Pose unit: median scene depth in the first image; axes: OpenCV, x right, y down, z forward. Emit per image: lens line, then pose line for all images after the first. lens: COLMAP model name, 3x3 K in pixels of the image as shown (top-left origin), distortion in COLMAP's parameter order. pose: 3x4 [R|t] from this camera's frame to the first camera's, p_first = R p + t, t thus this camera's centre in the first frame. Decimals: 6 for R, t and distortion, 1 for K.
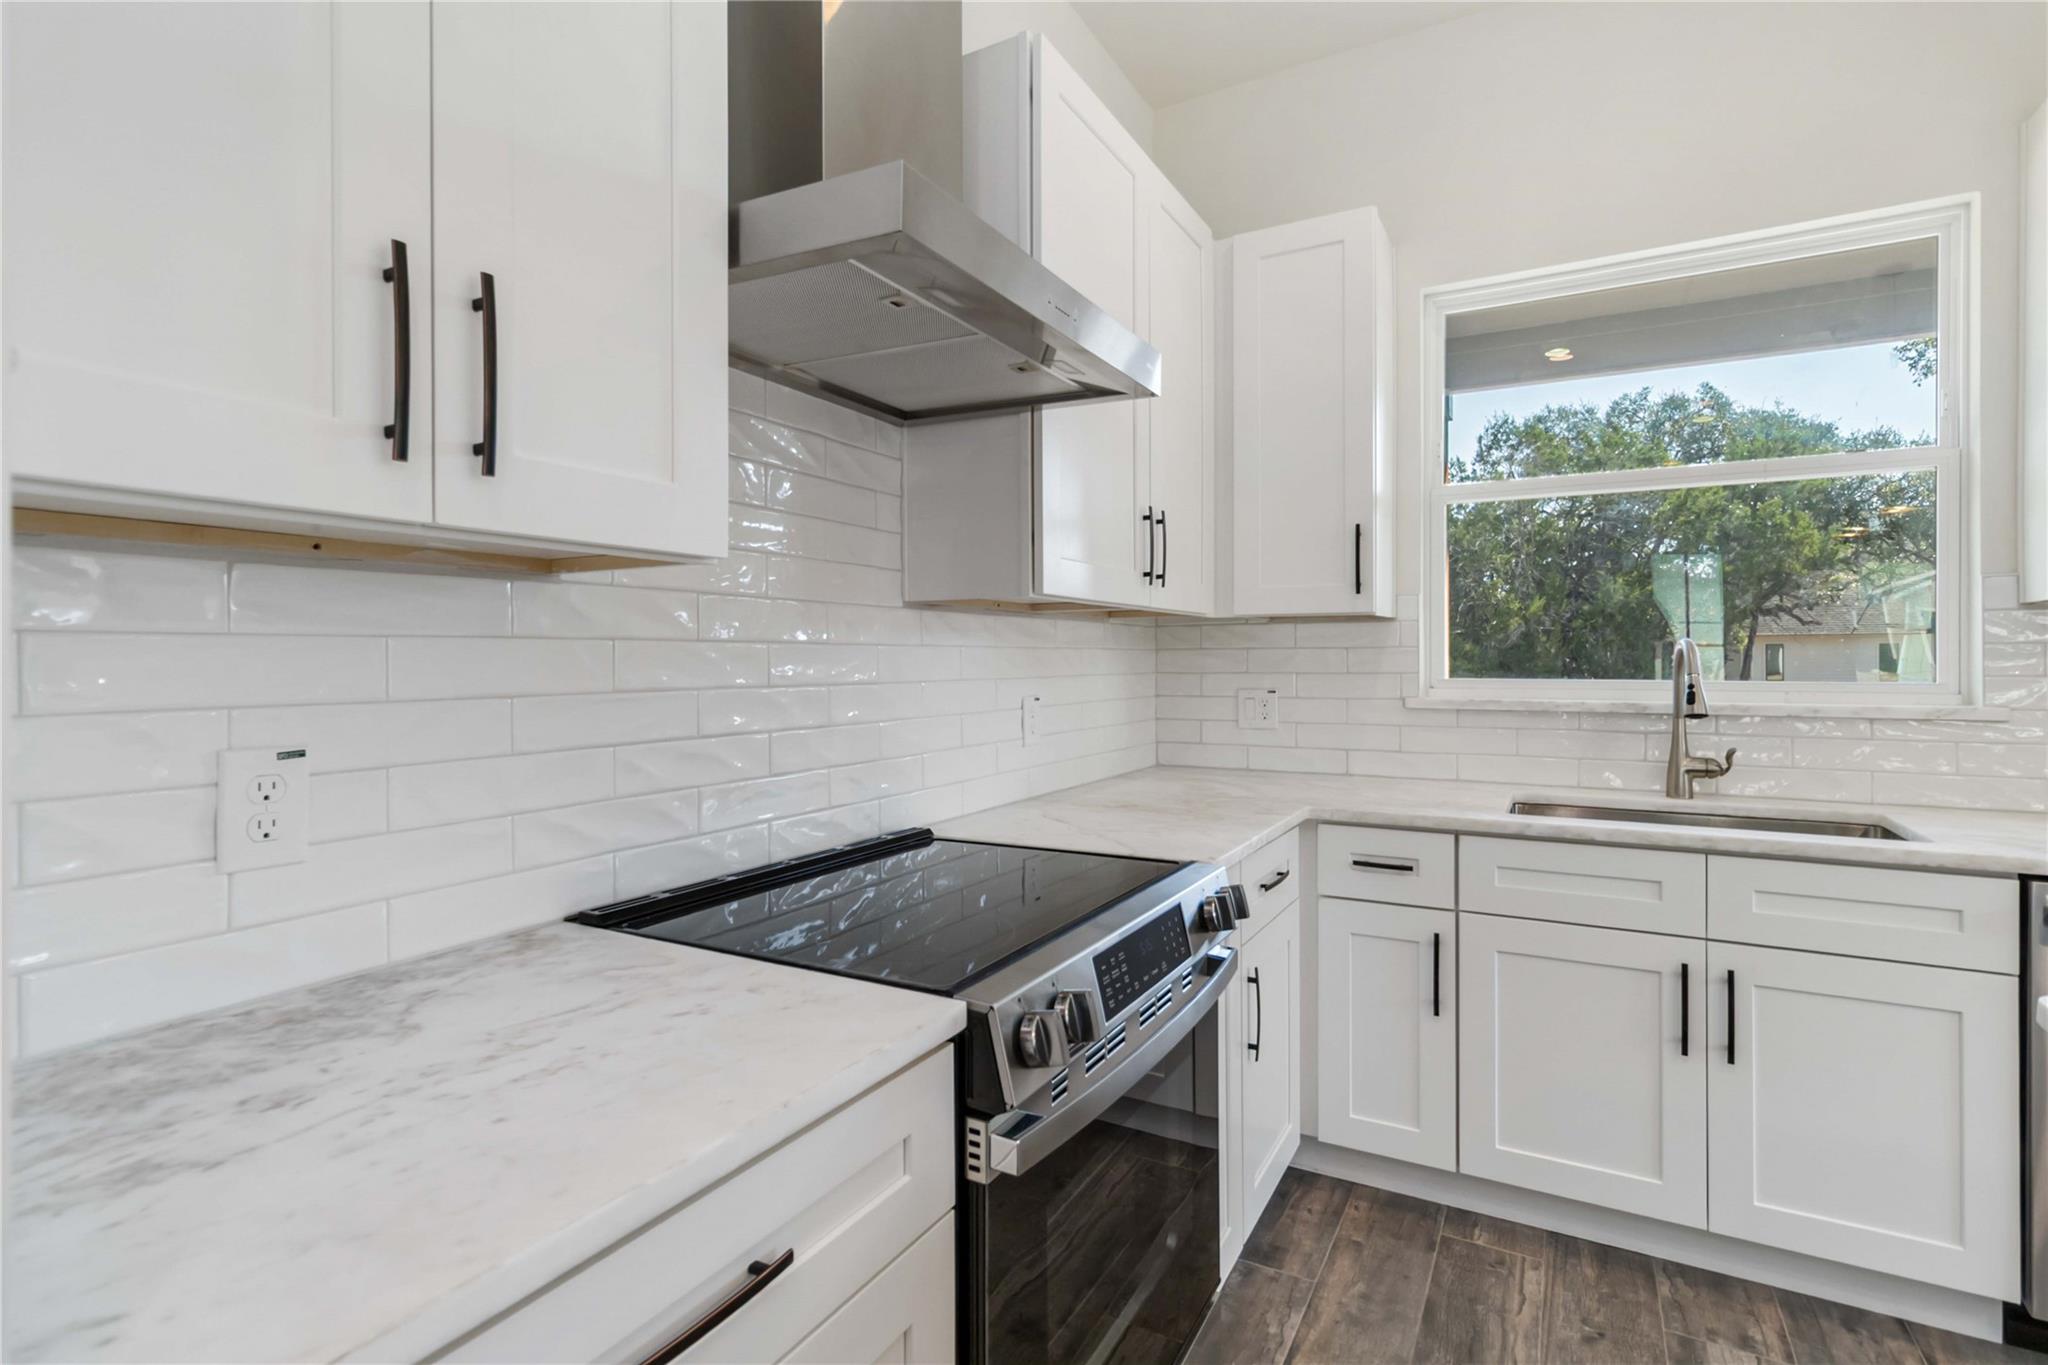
lens RADIAL K [[973.9, 0, 1032.7], [0, 973.9, 661.0], [0, 0, 1]] dist [0.001140, 0.000852]
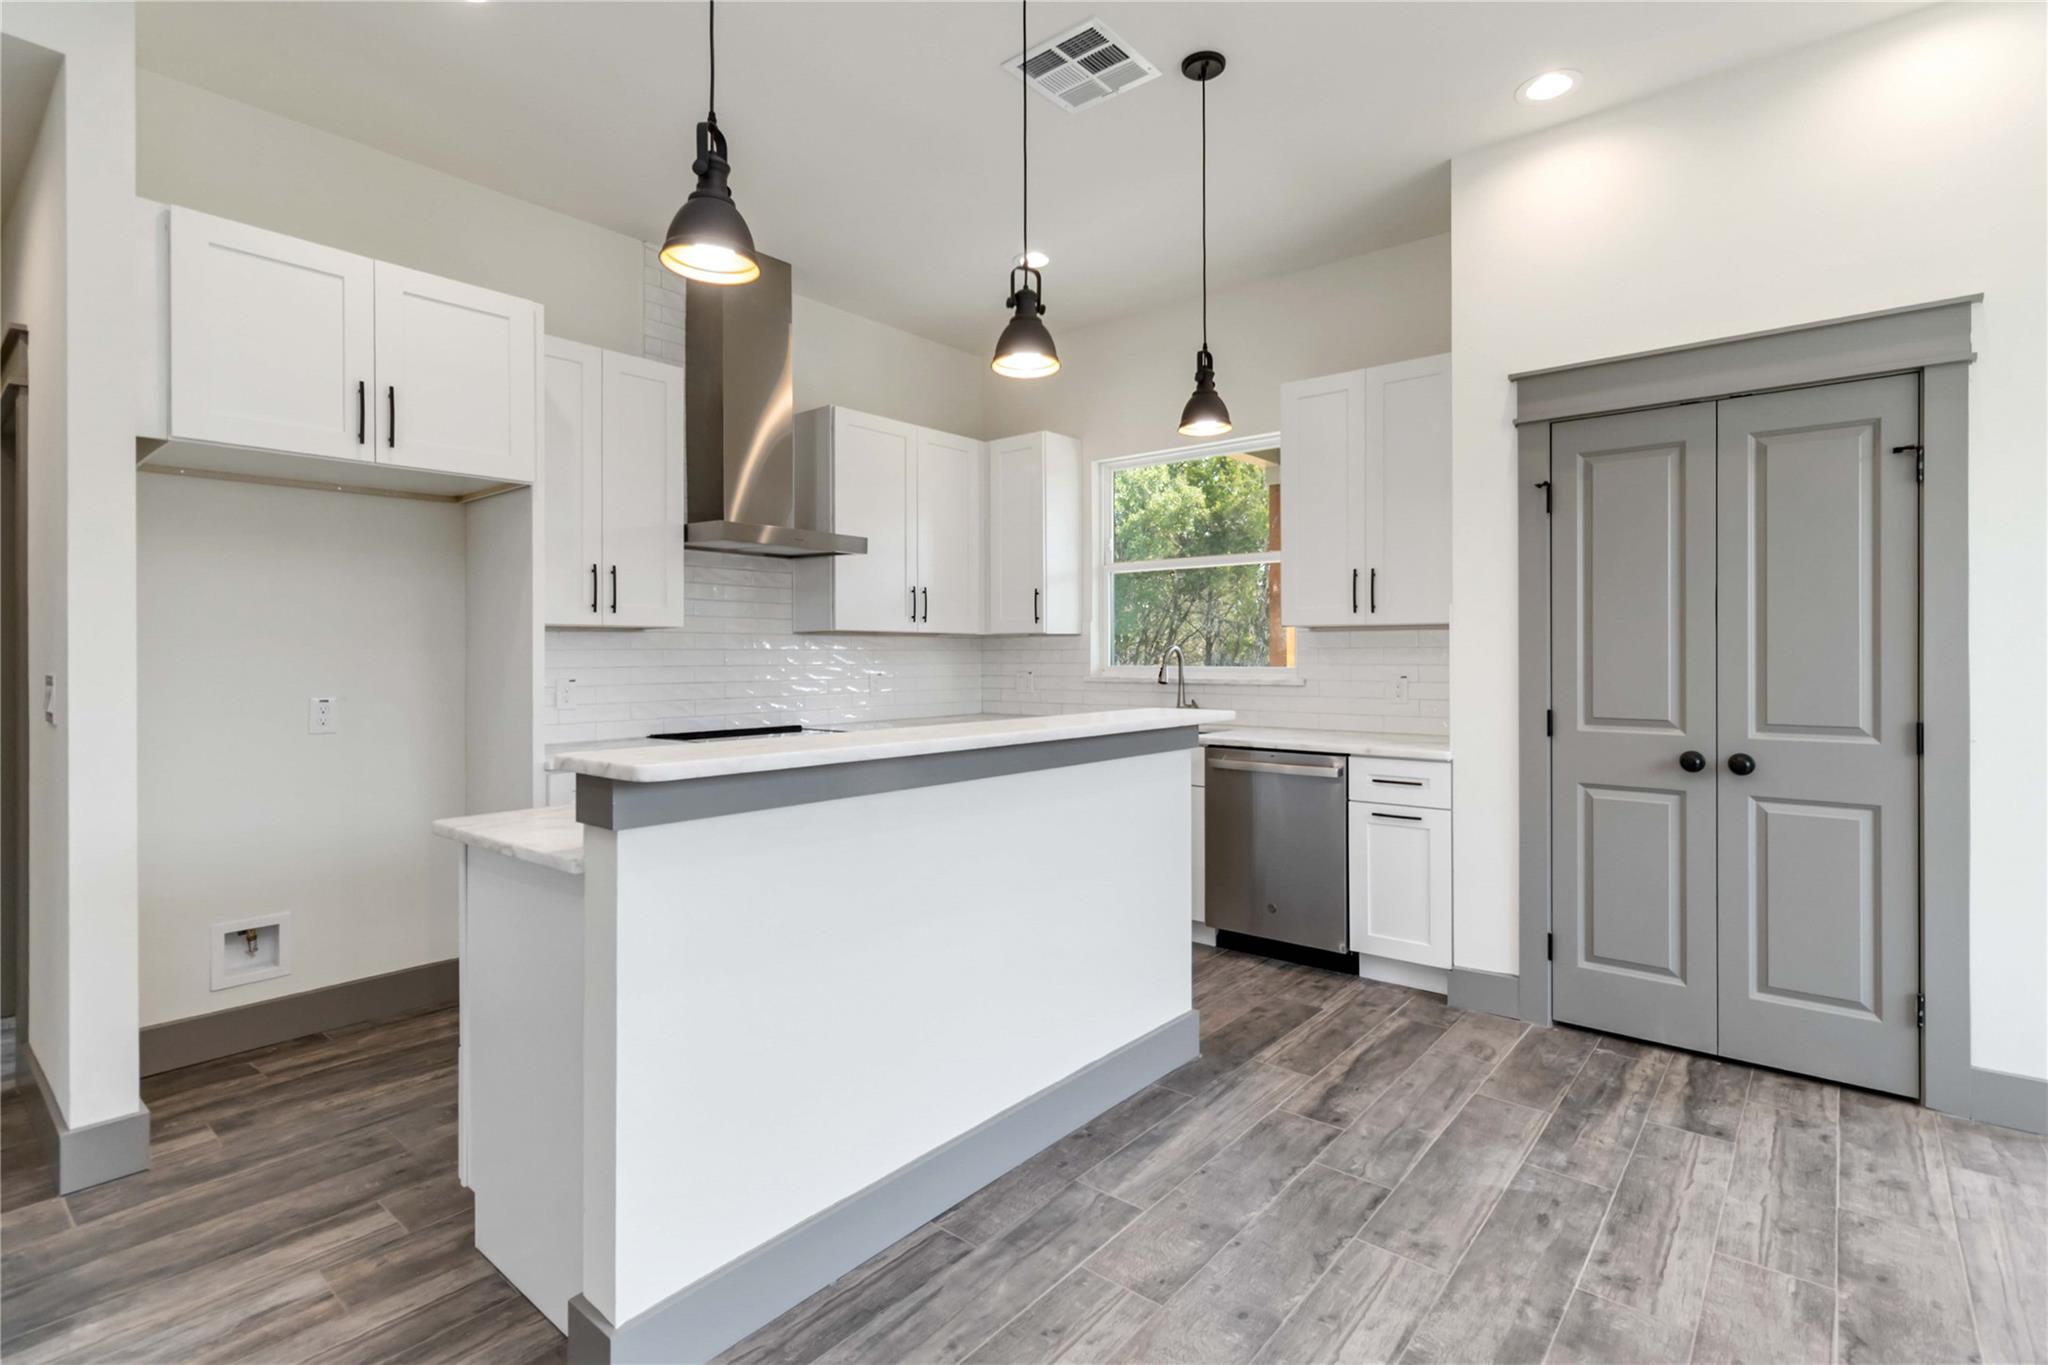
lens RADIAL K [[973.9, 0, 1034.9], [0, 973.9, 653.6], [0, 0, 1]] dist [0.001140, 0.000852]
pose [[0.981989, 0.000003, -0.188939, 0.835289], [-0.000361, 0.999998, -0.001859, -0.002318], [0.188939, 0.001893, 0.981987, -1.154053]]
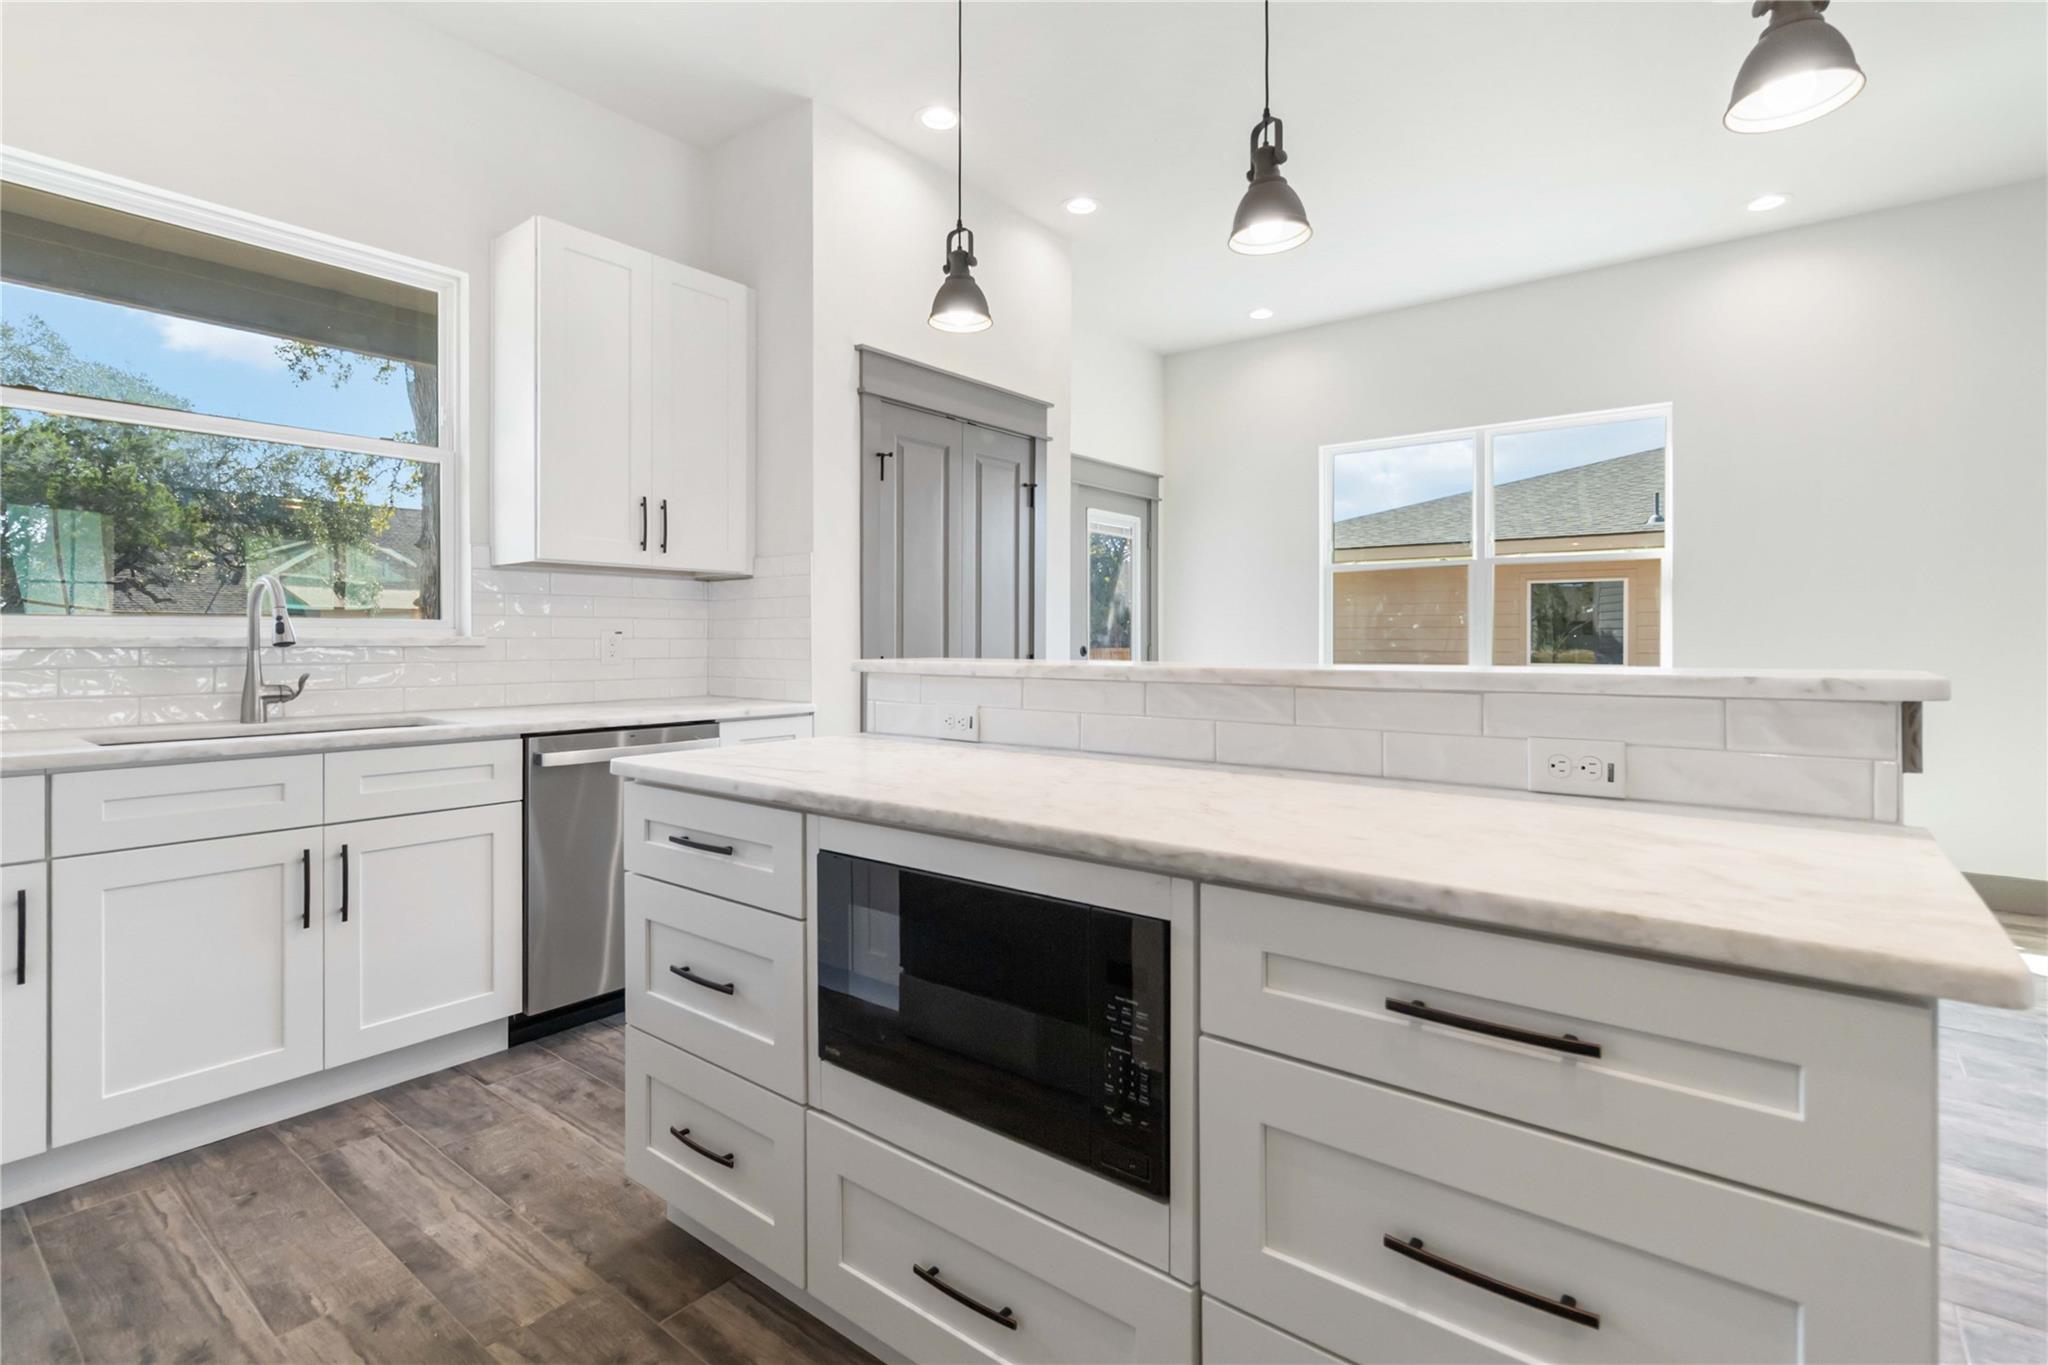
lens RADIAL K [[973.9, 0, 1025.2], [0, 973.9, 637.2], [0, 0, 1]] dist [0.001140, 0.000852]
pose [[0.169637, 0.003685, 0.985500, -0.299765], [0.000469, 0.999993, -0.003820, 0.055355], [-0.985506, 0.001110, 0.169634, -0.039669]]
